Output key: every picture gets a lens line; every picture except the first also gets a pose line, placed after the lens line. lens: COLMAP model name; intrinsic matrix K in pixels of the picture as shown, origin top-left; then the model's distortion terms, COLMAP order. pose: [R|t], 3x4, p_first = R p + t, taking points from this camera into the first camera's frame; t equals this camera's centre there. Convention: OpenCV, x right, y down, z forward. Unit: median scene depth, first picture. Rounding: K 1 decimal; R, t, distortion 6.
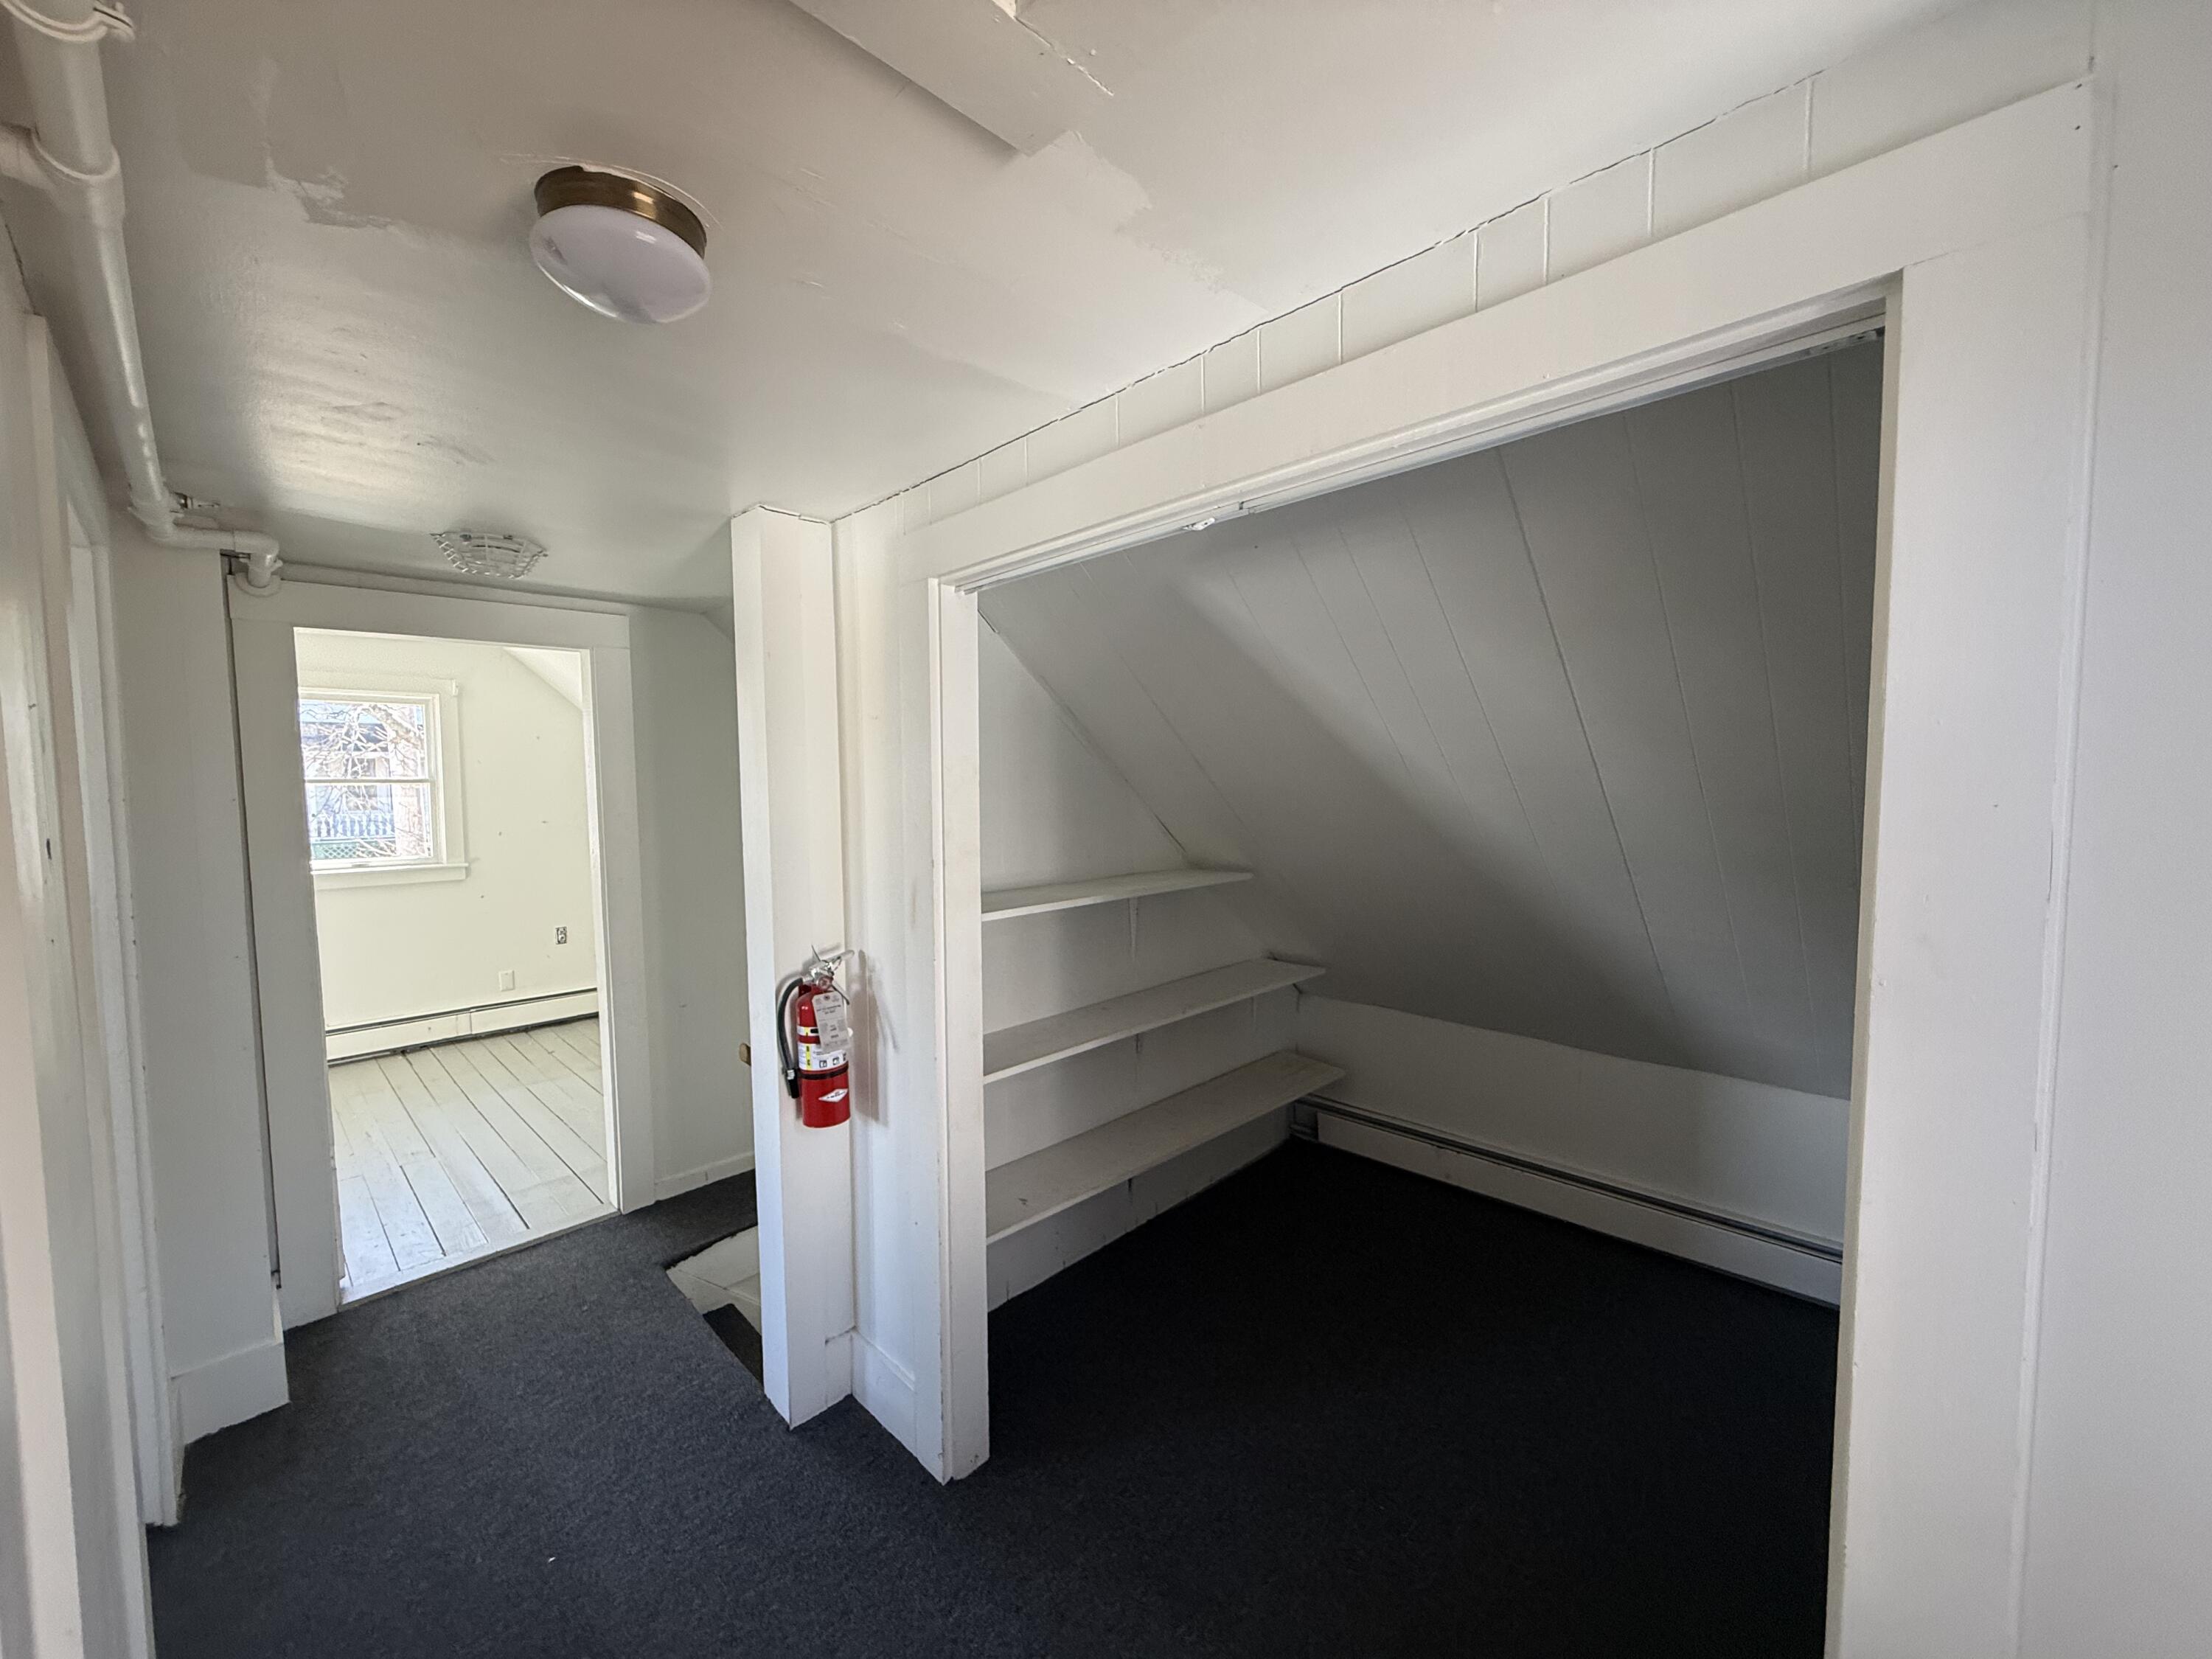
lens RADIAL K [[878.6, 0, 1105.7], [0, 878.6, 823.2], [0, 0, 1]] dist [-0.000306, -0.000561]
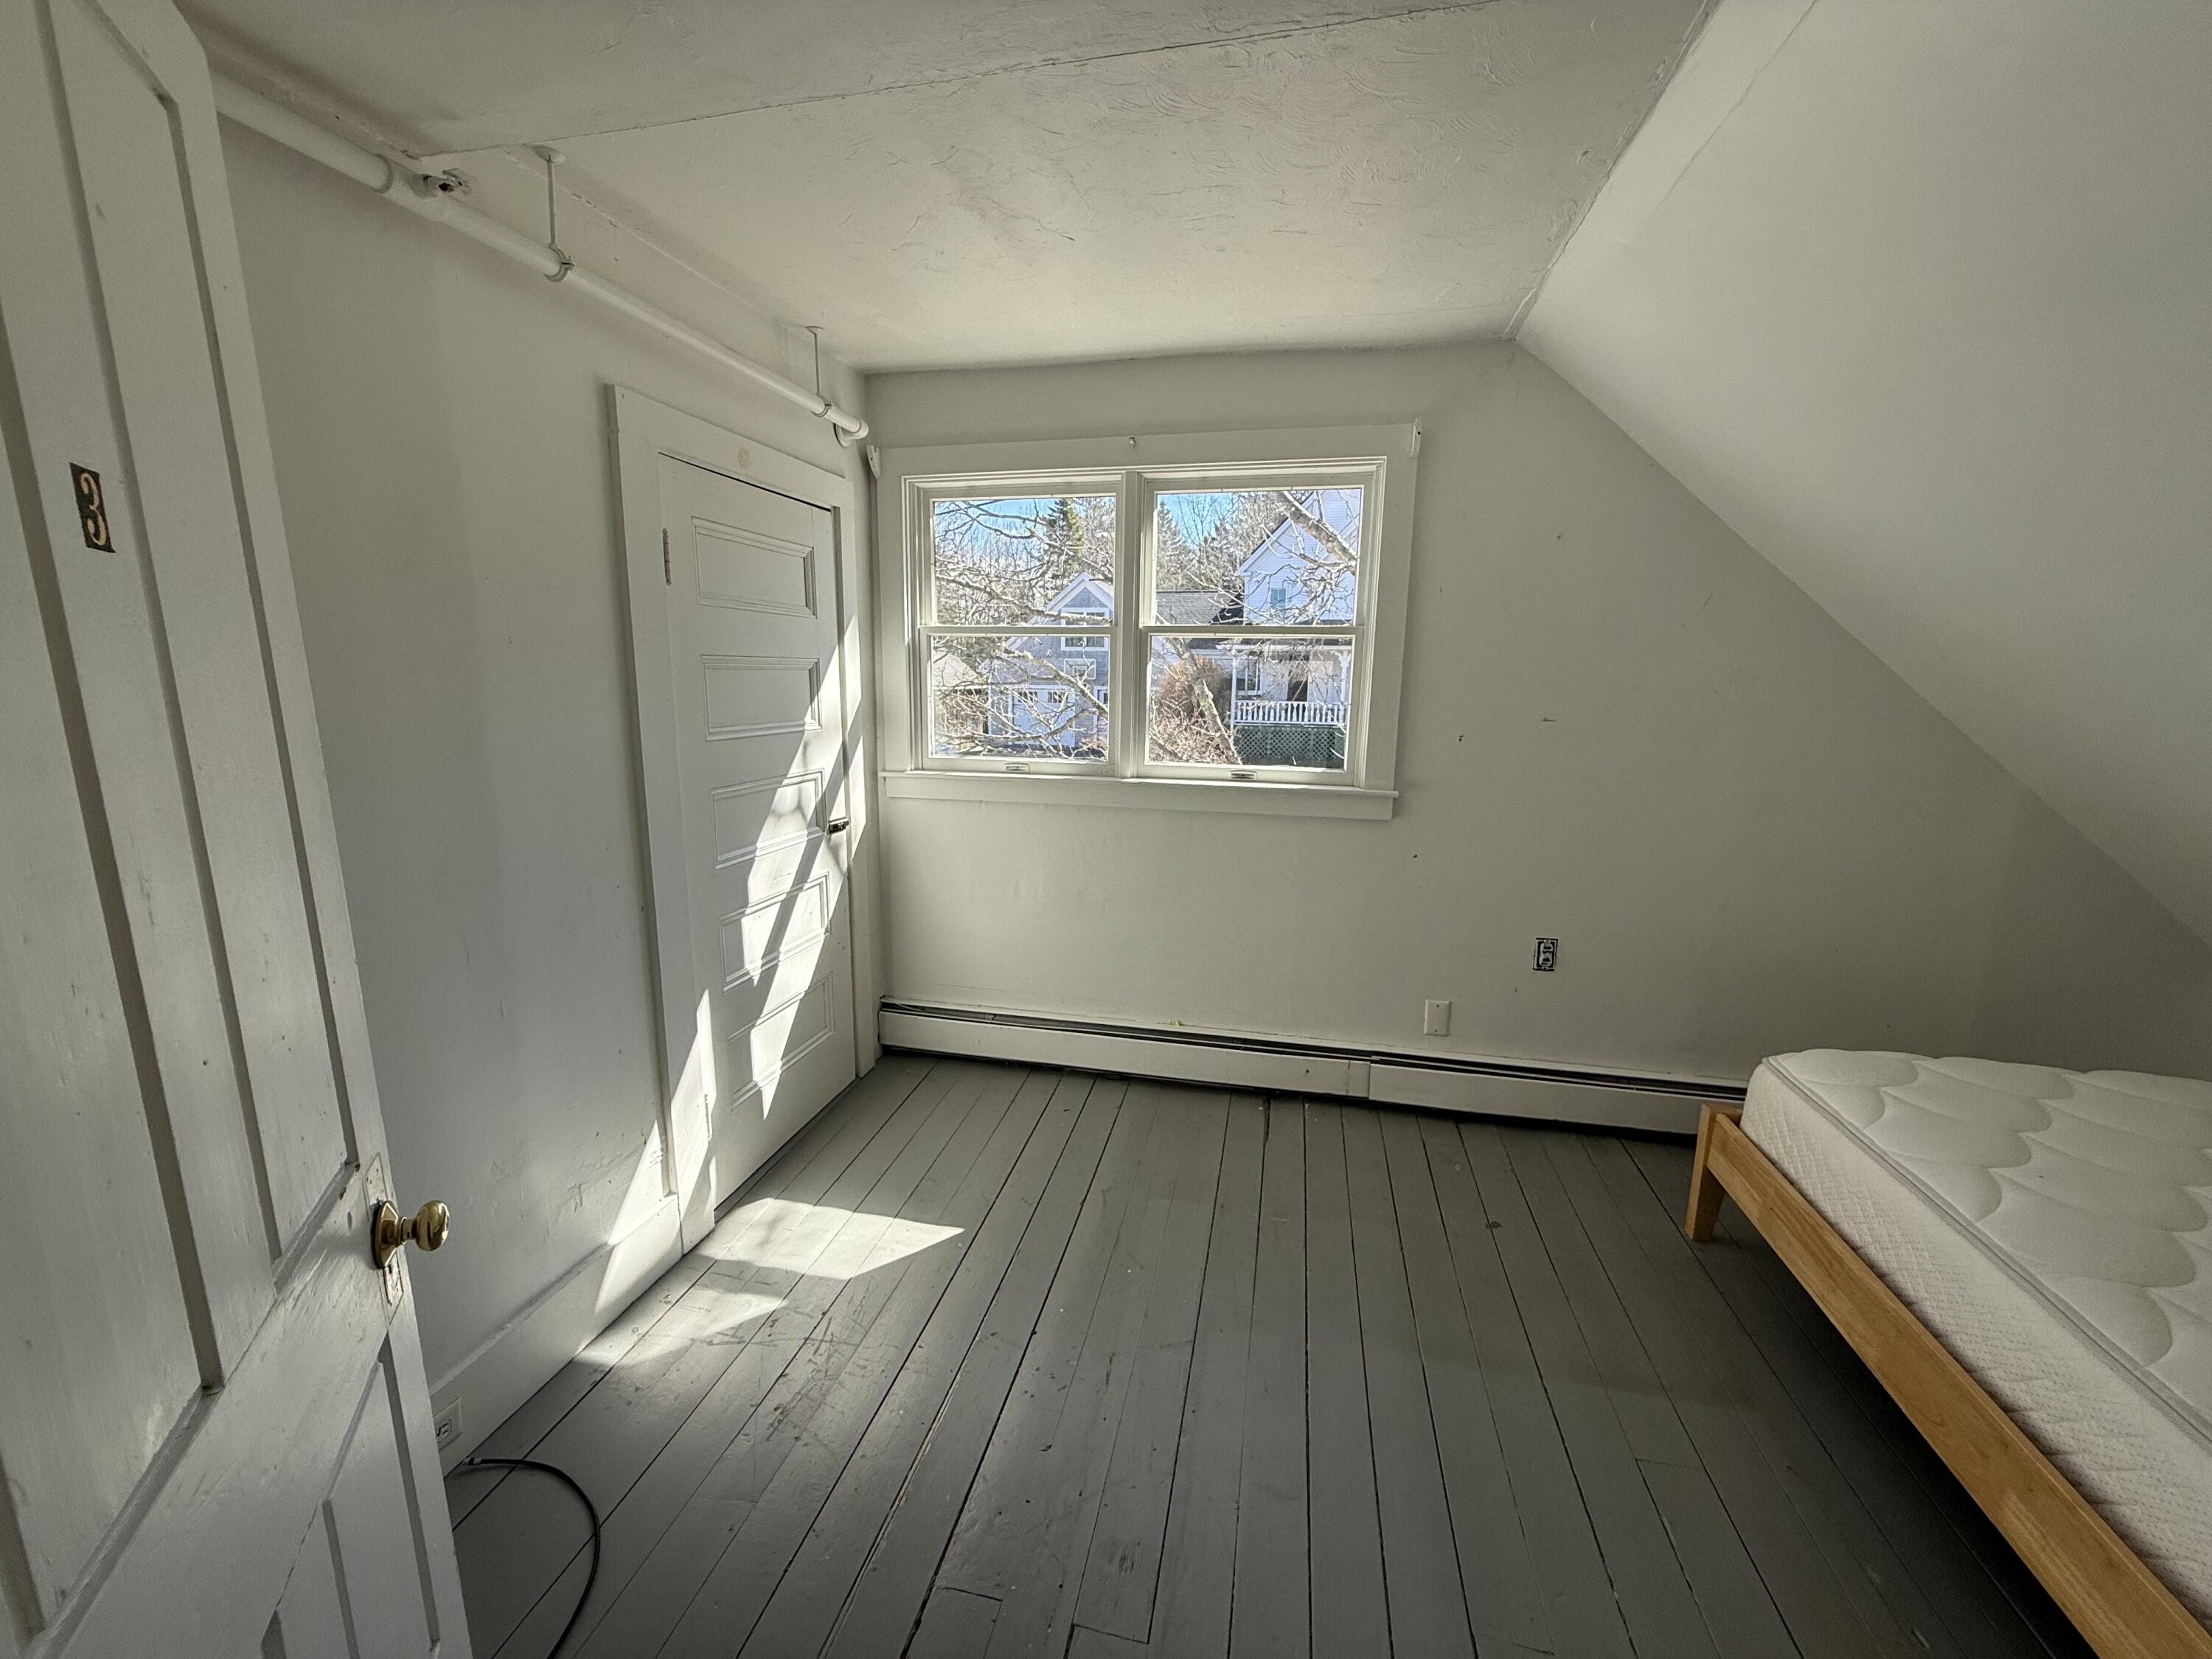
lens RADIAL K [[878.6, 0, 1101.9], [0, 878.6, 825.8], [0, 0, 1]] dist [-0.000306, -0.000561]
pose [[0.522606, 0.156735, -0.838044, -0.379256], [-0.064757, 0.987414, 0.144289, 0.003183], [0.850112, -0.021137, 0.526178, 0.579194]]
